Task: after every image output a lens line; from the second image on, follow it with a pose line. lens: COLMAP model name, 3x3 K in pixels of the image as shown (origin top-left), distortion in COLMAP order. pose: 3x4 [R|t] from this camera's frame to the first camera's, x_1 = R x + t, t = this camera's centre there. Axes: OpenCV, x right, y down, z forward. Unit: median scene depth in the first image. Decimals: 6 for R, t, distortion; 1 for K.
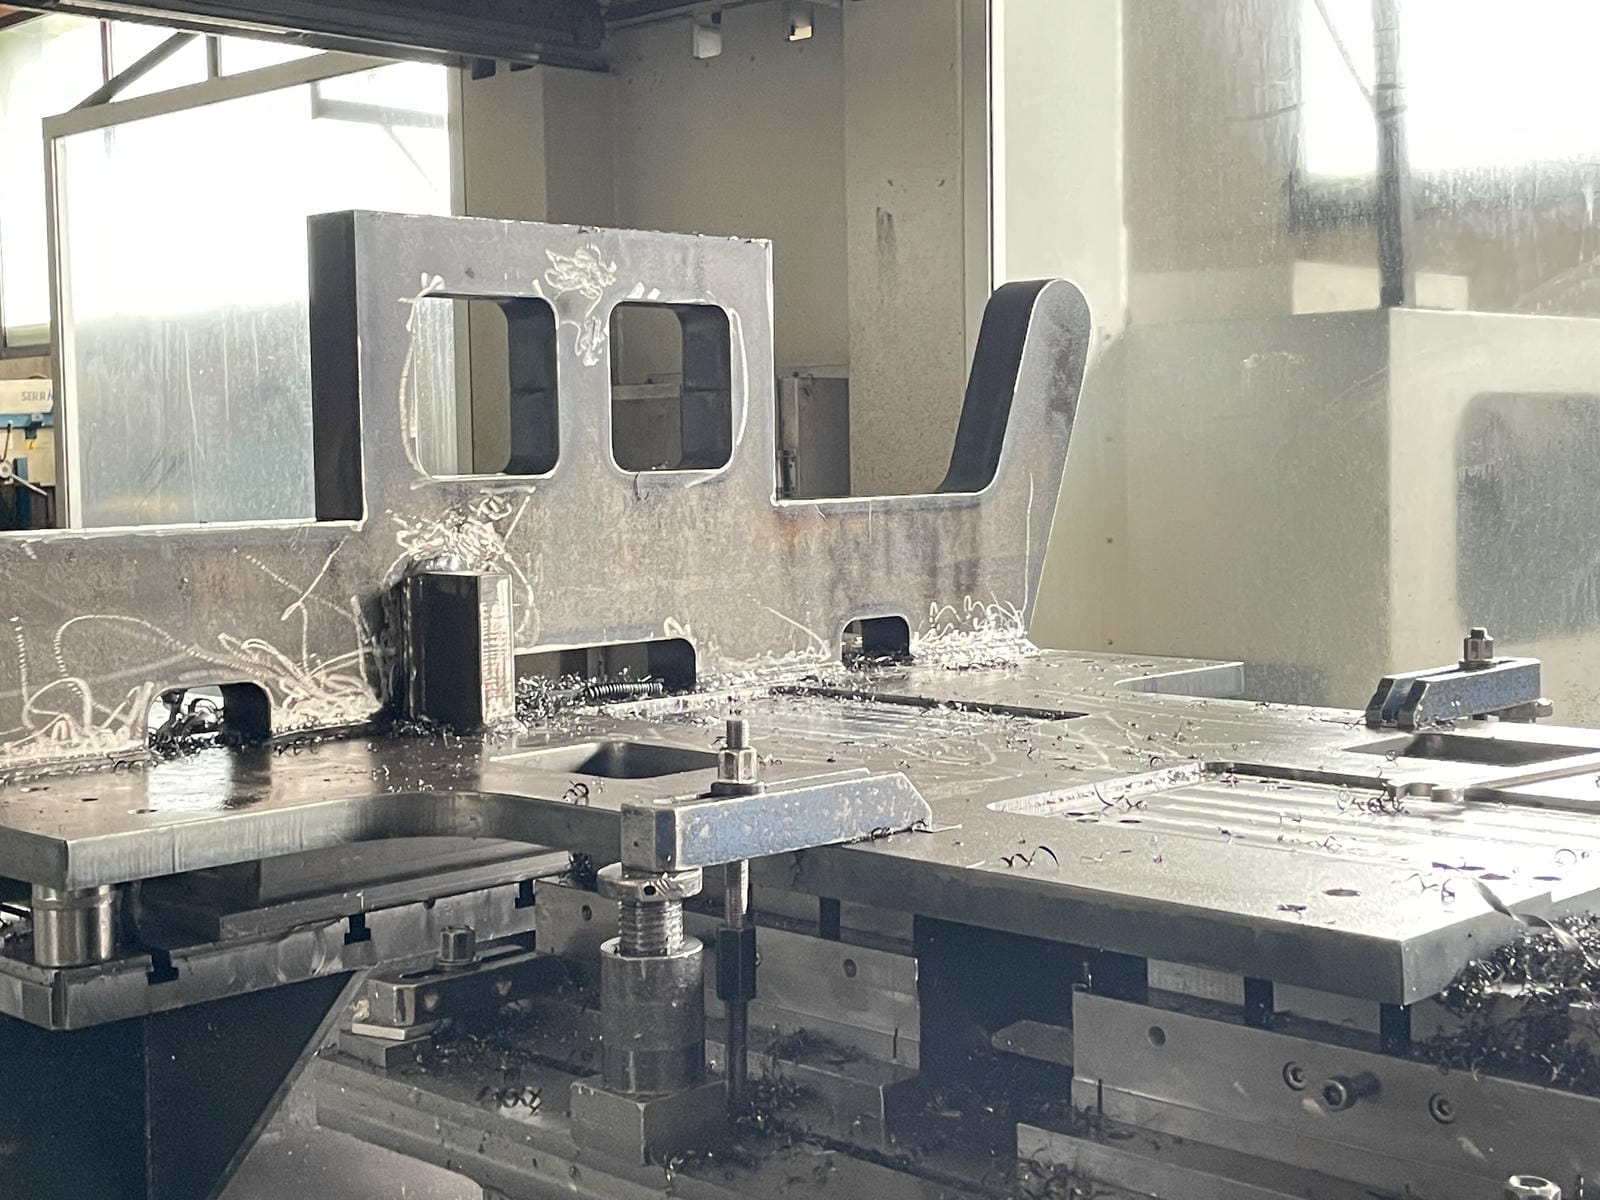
lens RADIAL K [[2216.4, 0, 802.7], [0, 2216.4, 600.1], [0, 0, 1]] dist [0.037242, 0.000000]
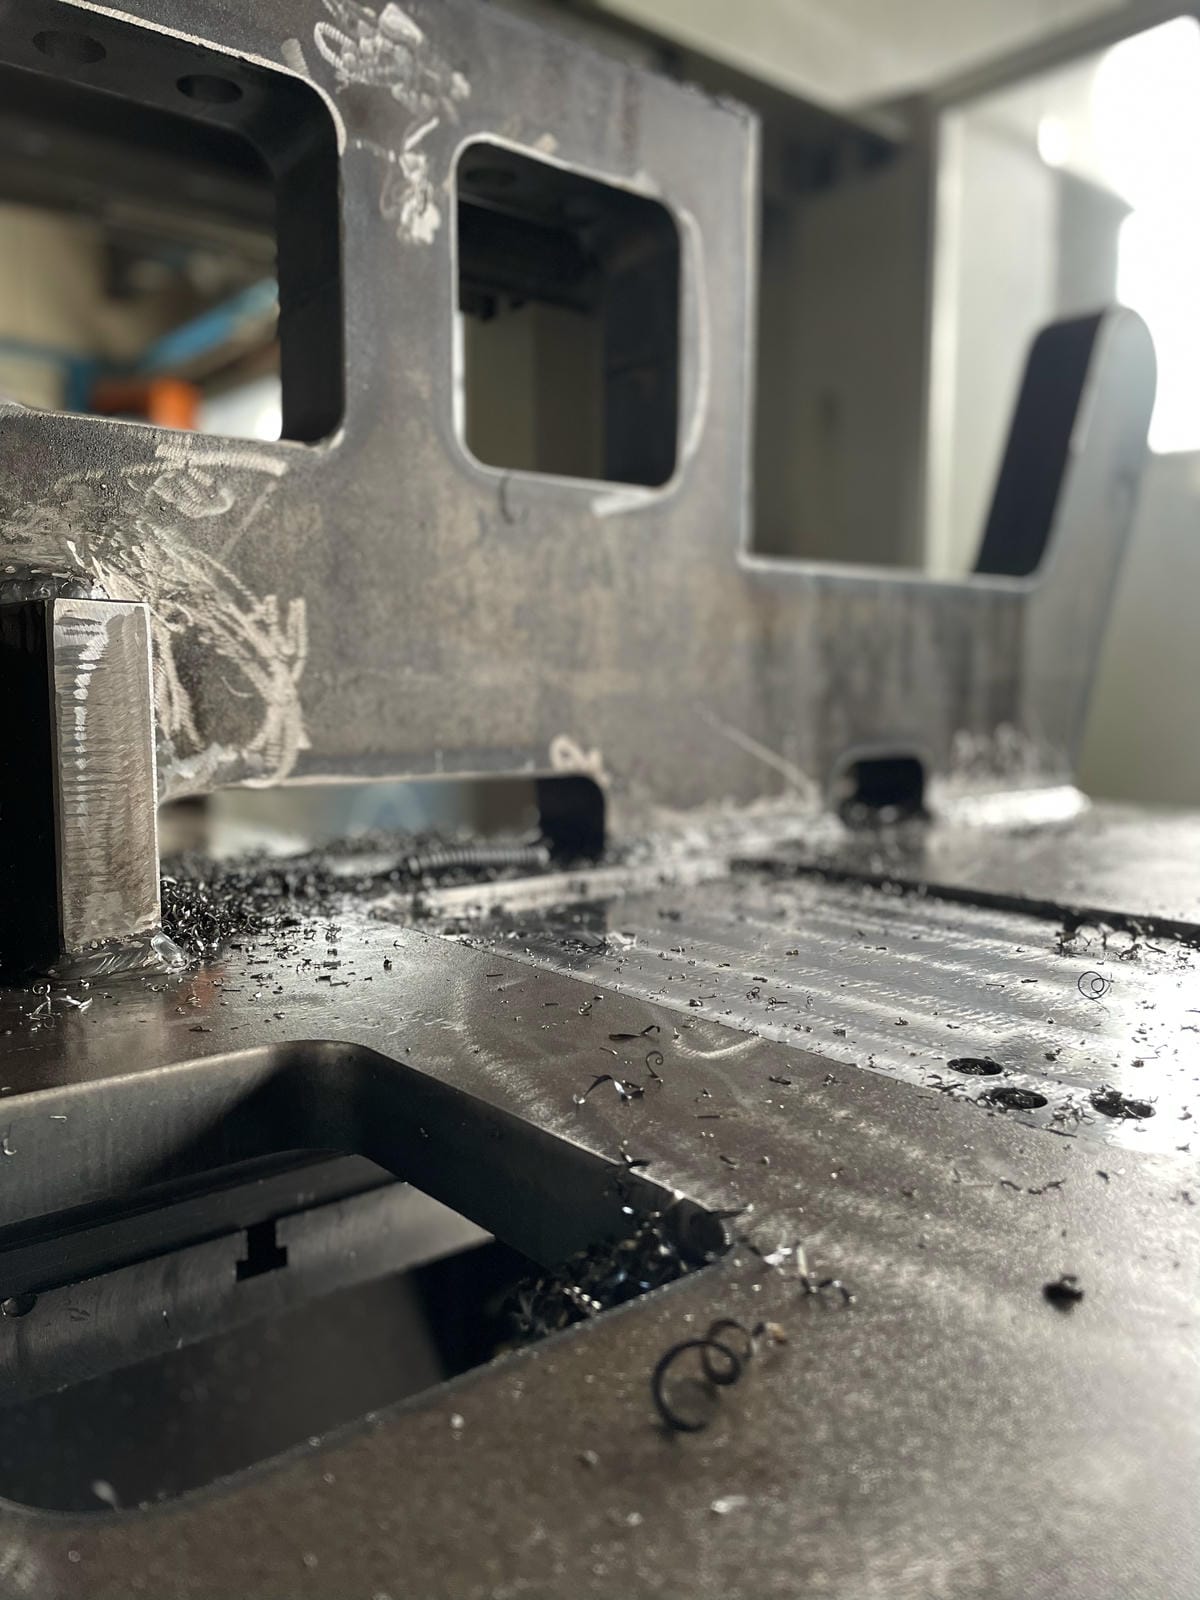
lens RADIAL K [[1216.2, 0, 604.1], [0, 1216.2, 806.1], [0, 0, 1]] dist [0.056205, -0.065784]
pose [[0.995162, 0.029843, -0.093605, -0.018795], [-0.026705, 0.999045, 0.034596, 0.014663], [0.094548, -0.031929, 0.995008, 0.682271]]
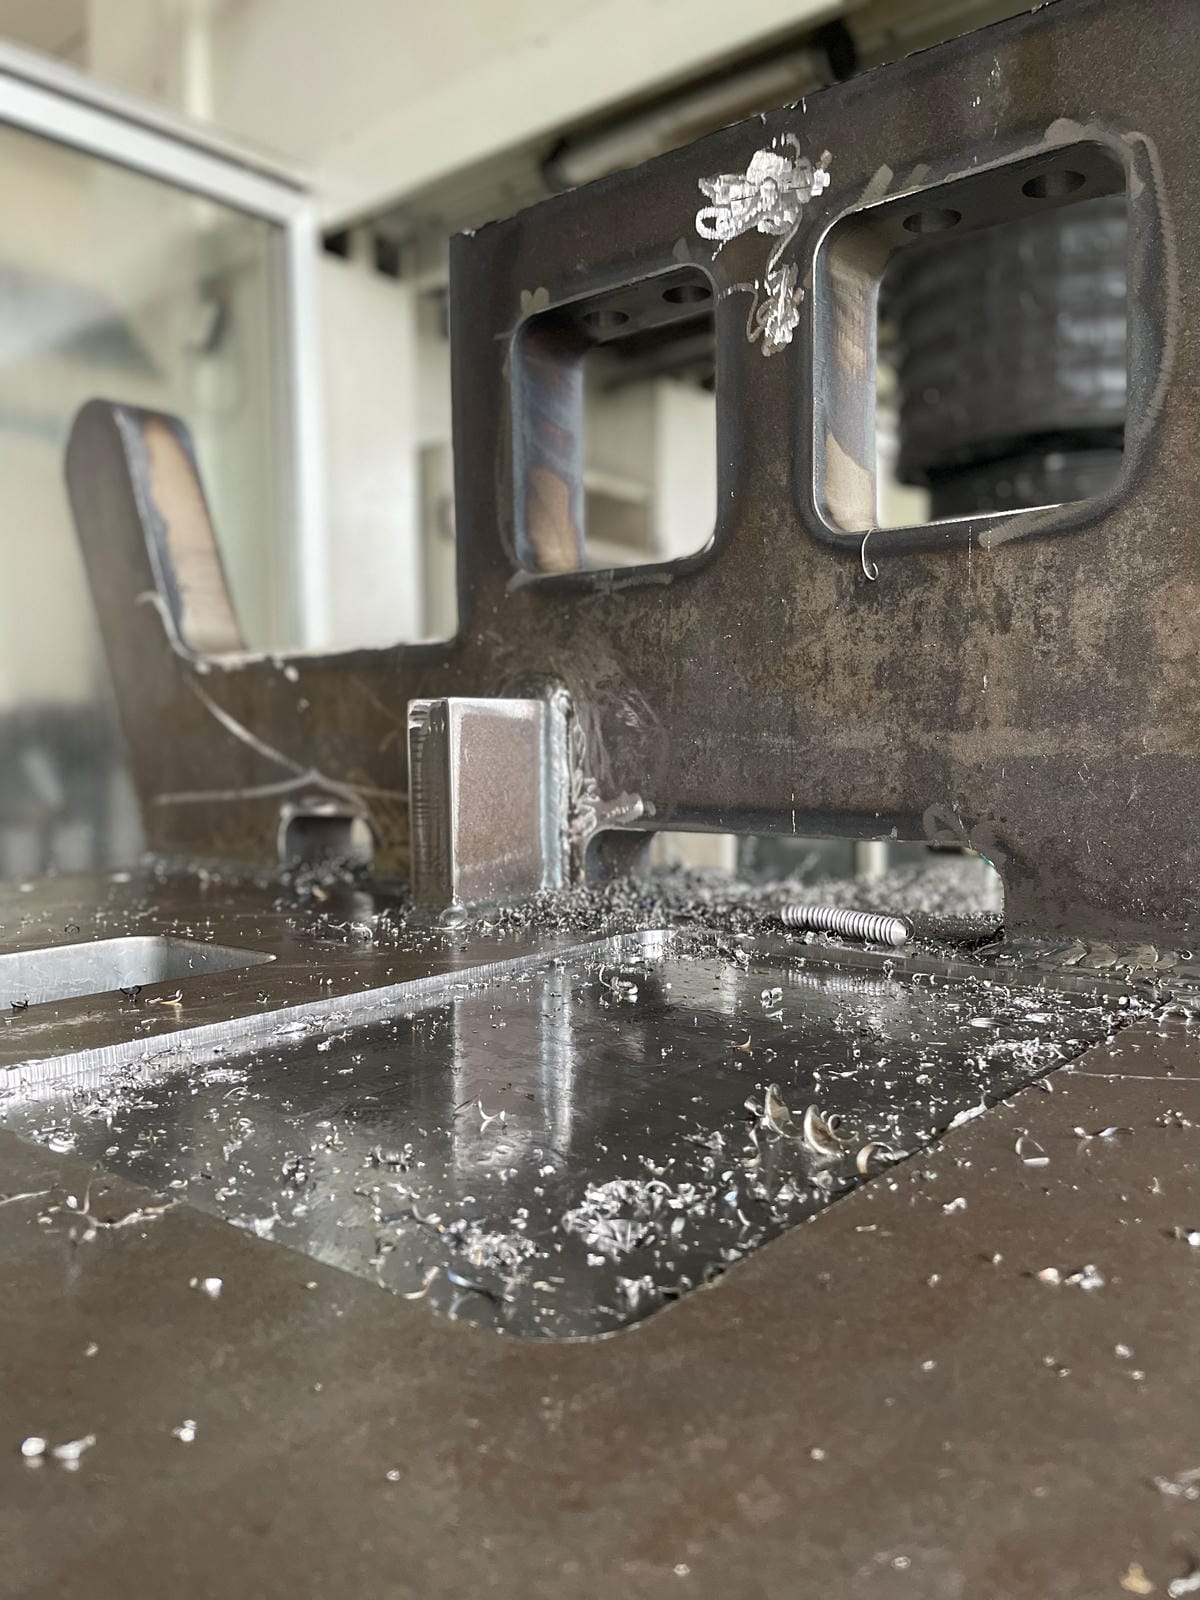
lens RADIAL K [[1216.2, 0, 594.2], [0, 1216.2, 806.1], [0, 0, 1]] dist [0.056205, -0.065784]
pose [[0.078414, 0.069531, -0.994493, 0.219467], [-0.063451, 0.995890, 0.064625, -0.005316], [0.994900, 0.058034, 0.082503, 0.896555]]
